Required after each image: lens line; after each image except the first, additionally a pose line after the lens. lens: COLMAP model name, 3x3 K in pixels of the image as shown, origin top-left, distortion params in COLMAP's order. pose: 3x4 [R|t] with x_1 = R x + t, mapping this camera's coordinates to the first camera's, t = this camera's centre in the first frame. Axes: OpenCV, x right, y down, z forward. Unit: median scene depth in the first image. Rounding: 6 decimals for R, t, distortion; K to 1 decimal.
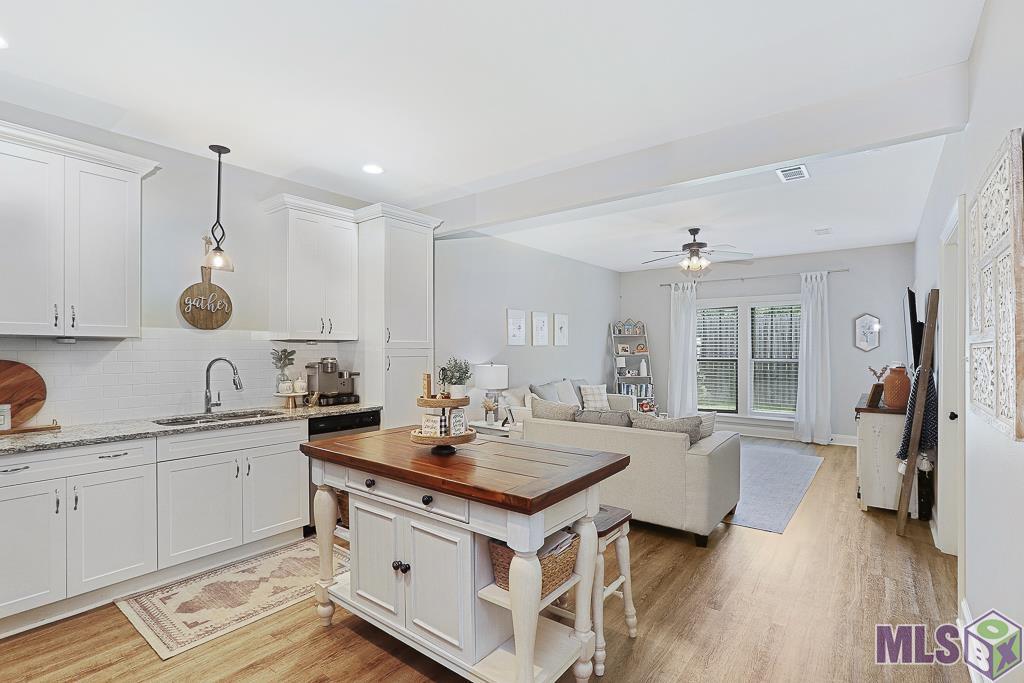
lens RADIAL K [[475.4, 0, 508.4], [0, 475.4, 348.5], [0, 0, 1]] dist [-0.044001, 0.018491]
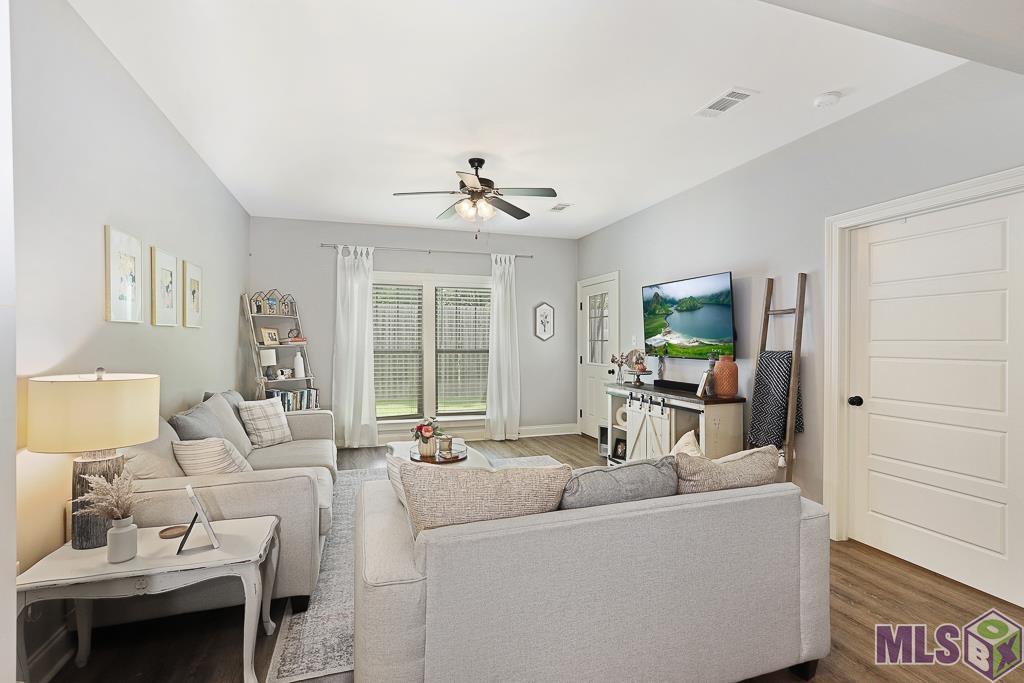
lens RADIAL K [[475.1, 0, 512.0], [0, 475.1, 341.5], [0, 0, 1]] dist [-0.048334, 0.000134]
pose [[0.551732, 0.001918, 0.834019, -0.217331], [-0.001749, 0.999998, -0.001142, 0.017034], [-0.834019, -0.000828, 0.551734, 0.858992]]
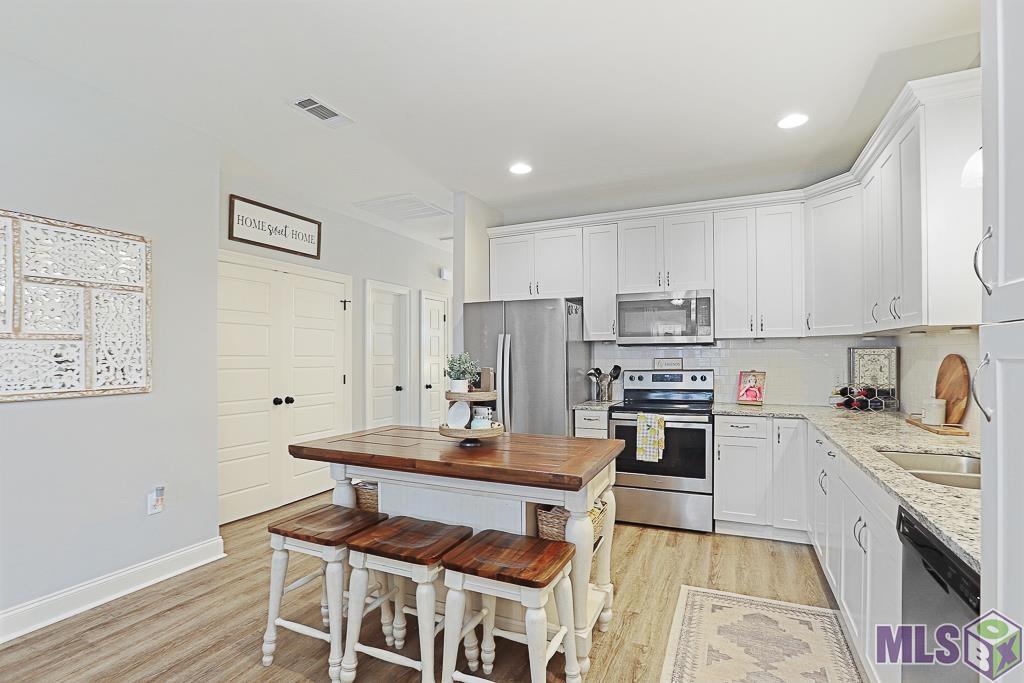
lens RADIAL K [[477.4, 0, 516.2], [0, 477.4, 357.6], [0, 0, 1]] dist [-0.045195, 0.000641]
pose [[-0.970938, 0.005596, -0.239267, 0.006988], [0.004842, 0.999981, 0.003739, 0.016067], [0.239284, 0.002472, -0.970946, 1.180944]]
